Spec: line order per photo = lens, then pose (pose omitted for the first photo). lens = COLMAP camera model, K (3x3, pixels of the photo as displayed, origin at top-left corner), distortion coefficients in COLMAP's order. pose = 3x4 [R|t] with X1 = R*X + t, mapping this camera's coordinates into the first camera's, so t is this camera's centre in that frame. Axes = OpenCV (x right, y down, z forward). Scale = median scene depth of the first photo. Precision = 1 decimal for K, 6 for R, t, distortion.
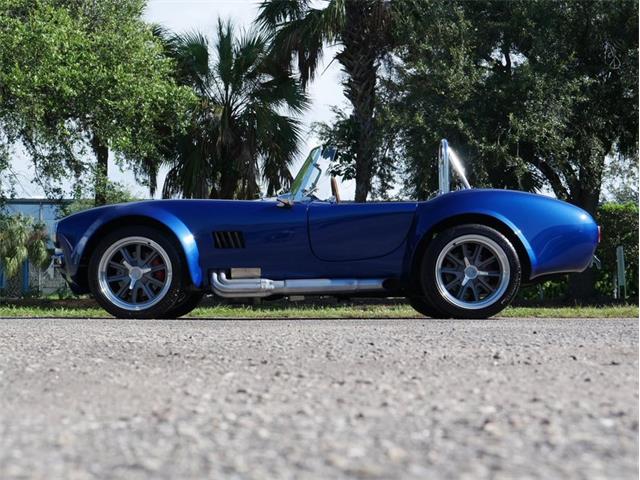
lens RADIAL K [[1122.9, 0, 321.3], [0, 1122.9, 248.3], [0, 0, 1]] dist [0.028364, -0.038112]
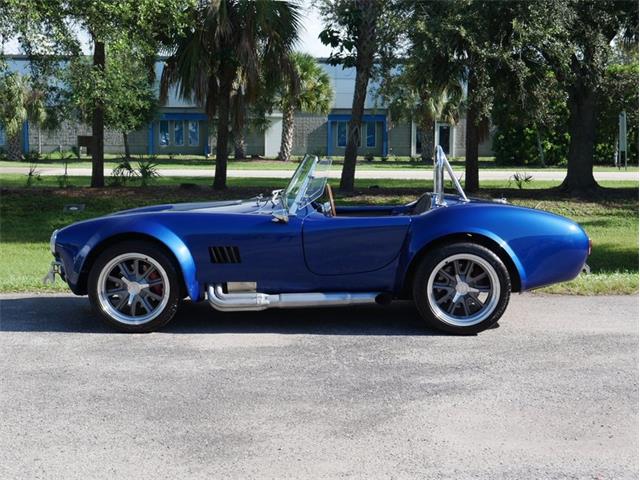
lens RADIAL K [[1122.9, 0, 321.3], [0, 1122.9, 248.3], [0, 0, 1]] dist [0.028364, -0.038112]
pose [[0.999983, 0.005565, -0.001642, 0.006655], [-0.005226, 0.986839, 0.161624, -0.177920], [0.002520, -0.161612, 0.986851, -0.002800]]
